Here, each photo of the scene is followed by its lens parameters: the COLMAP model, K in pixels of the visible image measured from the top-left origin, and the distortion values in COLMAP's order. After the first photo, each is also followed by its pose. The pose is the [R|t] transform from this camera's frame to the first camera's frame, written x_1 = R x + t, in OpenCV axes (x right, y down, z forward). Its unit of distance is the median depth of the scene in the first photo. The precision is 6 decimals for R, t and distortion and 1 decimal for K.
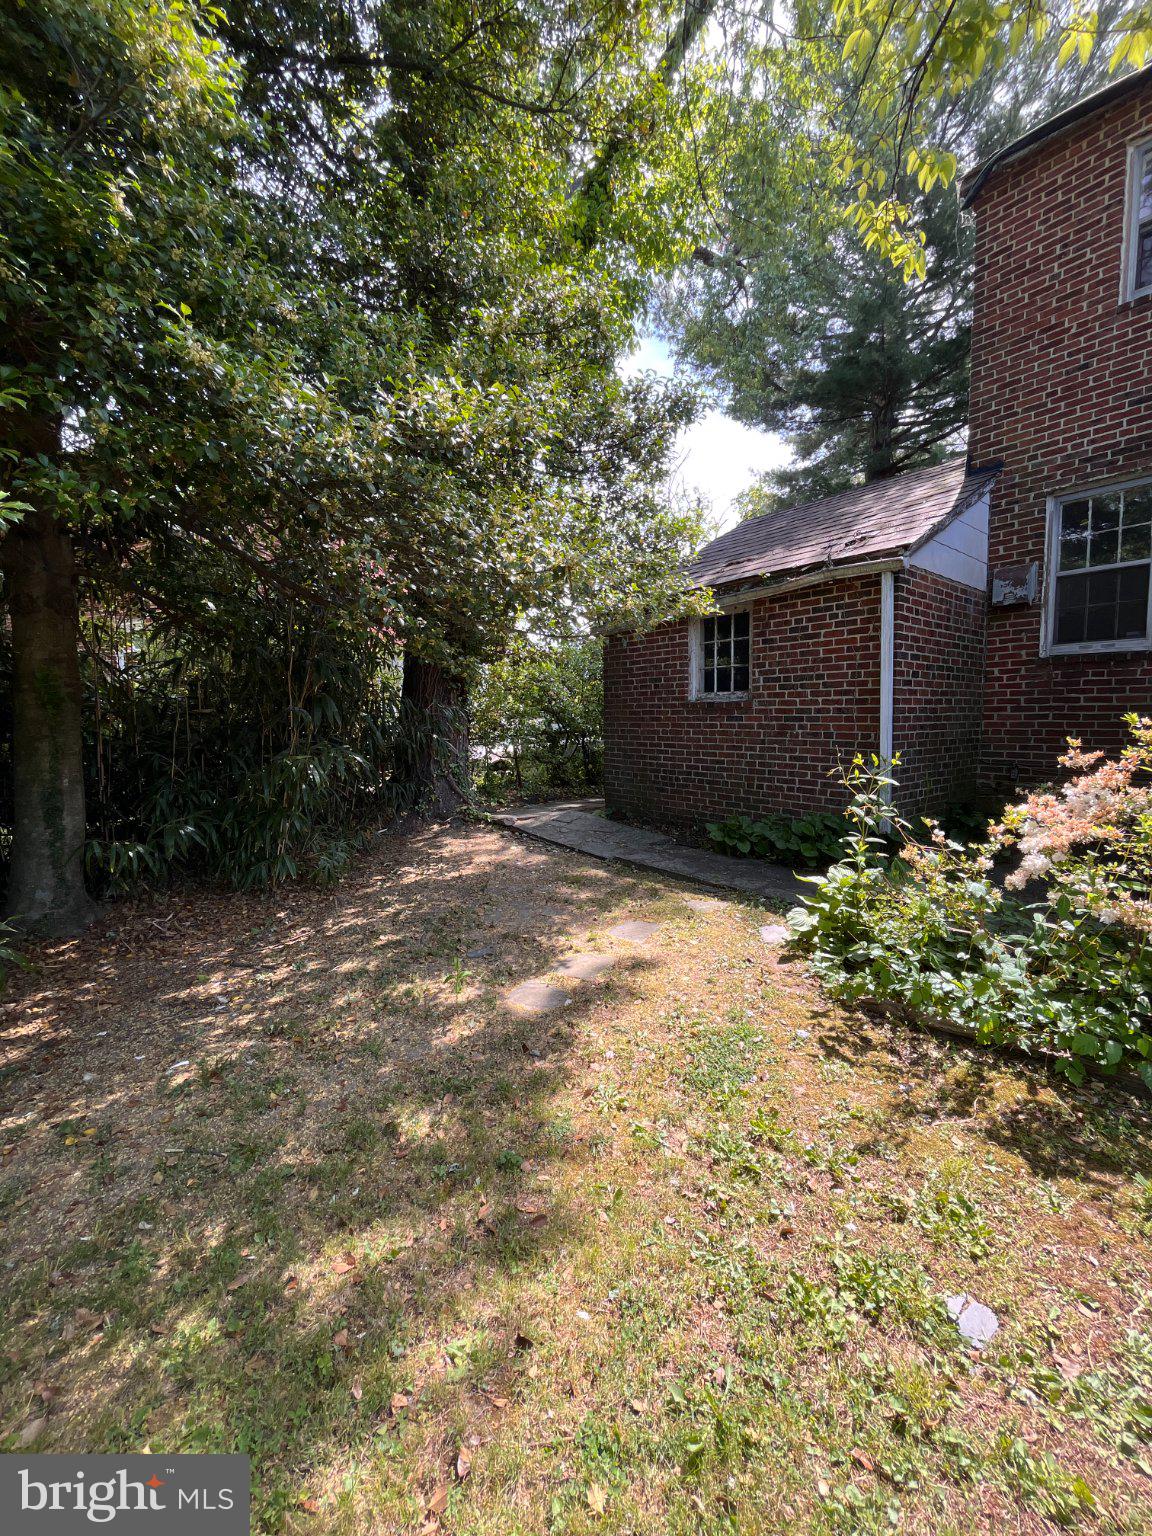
lens RADIAL K [[615.8, 0, 576.7], [0, 615.8, 767.1], [0, 0, 1]] dist [-0.001796, -0.000157]
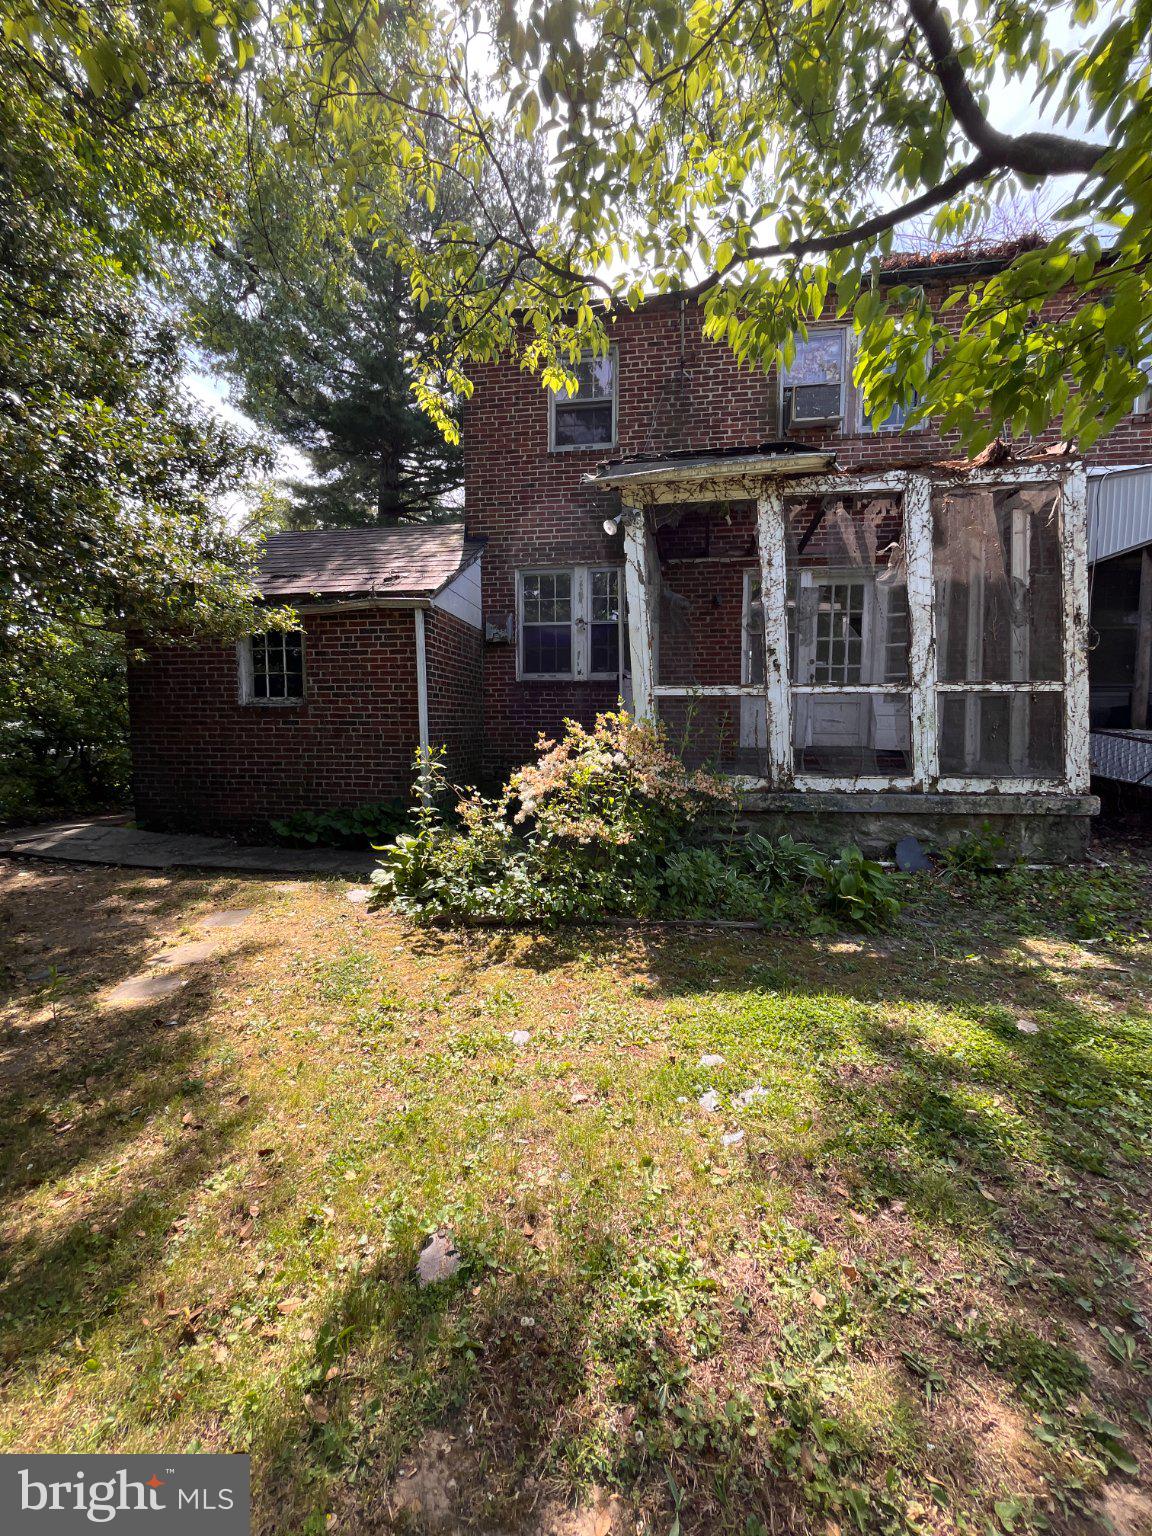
lens RADIAL K [[615.8, 0, 575.1], [0, 615.8, 765.2], [0, 0, 1]] dist [-0.001796, -0.000157]
pose [[0.734739, -0.036668, 0.677358, -0.209230], [0.048985, 0.998799, 0.000934, 0.035892], [-0.676579, 0.032495, 0.735653, -0.232341]]
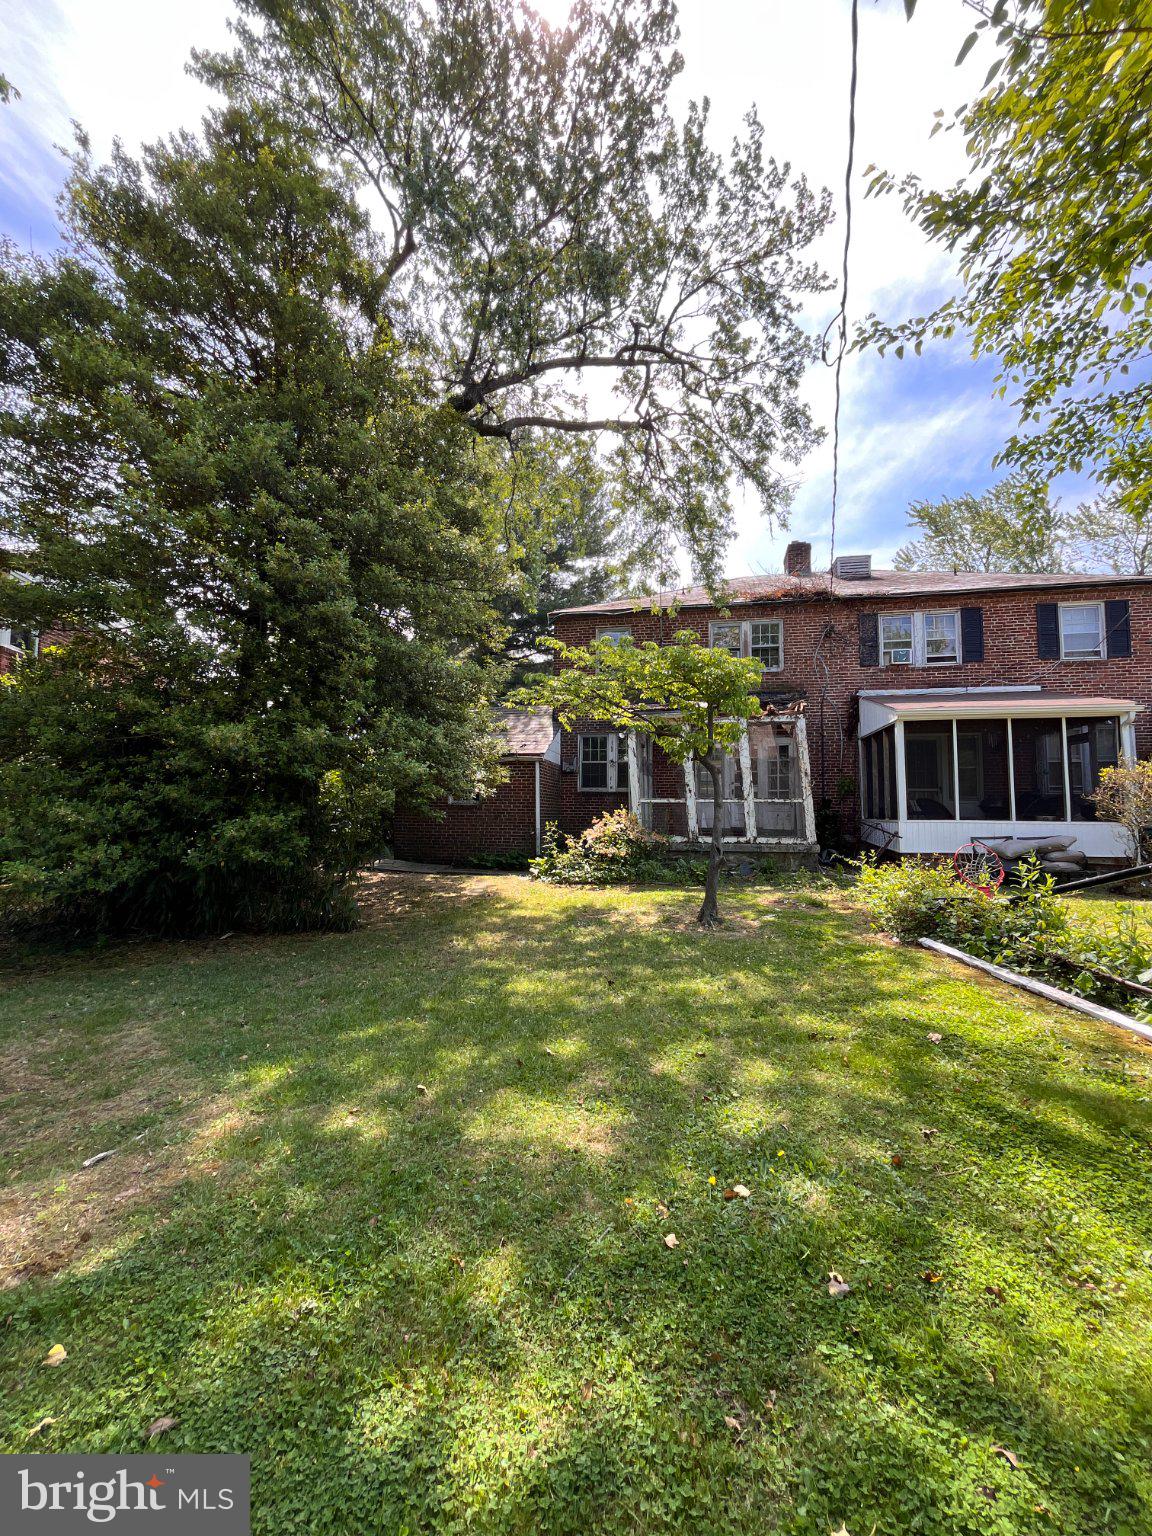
lens RADIAL K [[615.8, 0, 575.5], [0, 615.8, 766.8], [0, 0, 1]] dist [-0.001796, -0.000157]
pose [[0.776698, 0.066986, 0.626301, -1.736699], [0.035909, 0.988003, -0.150204, 0.213139], [-0.628848, 0.139153, 0.764975, -1.952467]]
